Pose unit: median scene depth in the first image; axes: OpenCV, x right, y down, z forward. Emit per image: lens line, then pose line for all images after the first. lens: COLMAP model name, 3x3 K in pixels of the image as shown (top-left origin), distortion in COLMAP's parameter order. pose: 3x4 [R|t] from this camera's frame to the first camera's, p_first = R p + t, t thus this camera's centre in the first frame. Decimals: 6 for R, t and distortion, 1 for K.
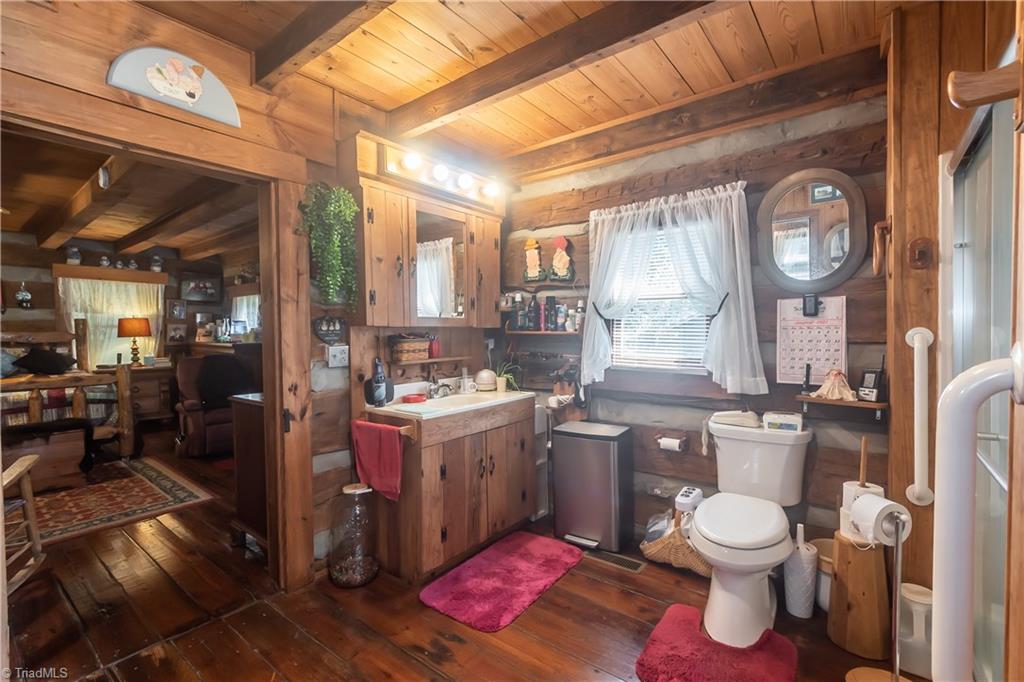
lens RADIAL K [[453.9, 0, 513.8], [0, 453.9, 345.1], [0, 0, 1]] dist [0.006468, -0.000238]
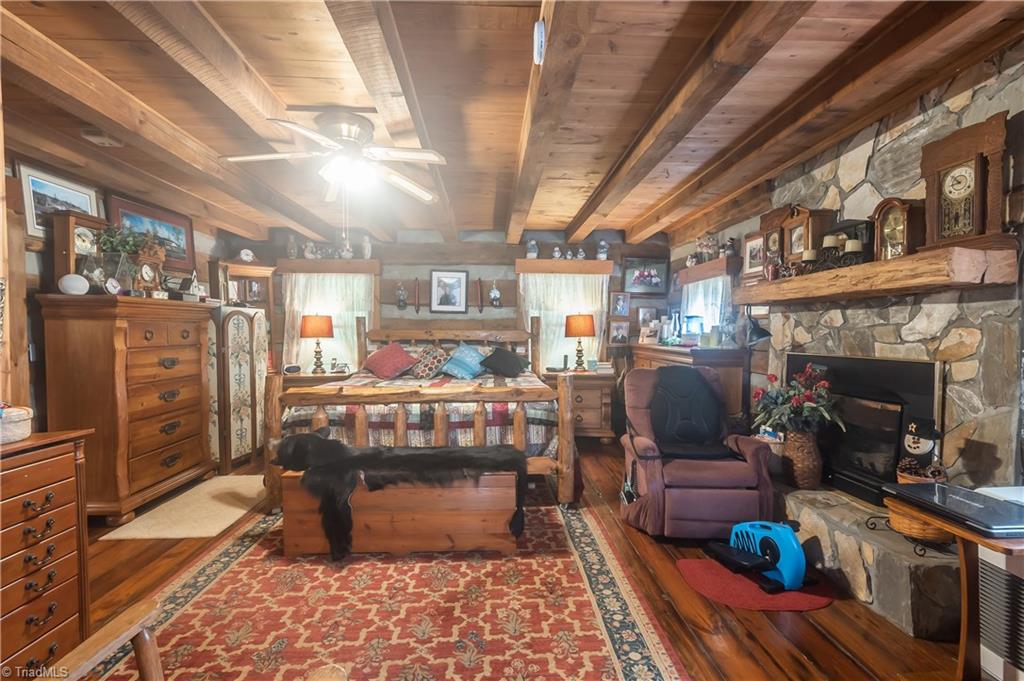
lens RADIAL K [[453.9, 0, 510.1], [0, 453.9, 346.3], [0, 0, 1]] dist [0.006468, -0.000238]
pose [[0.658214, 0.027272, -0.752337, -0.293506], [-0.026755, 0.999560, 0.012826, -0.008138], [0.752355, 0.011687, 0.658654, 0.362091]]
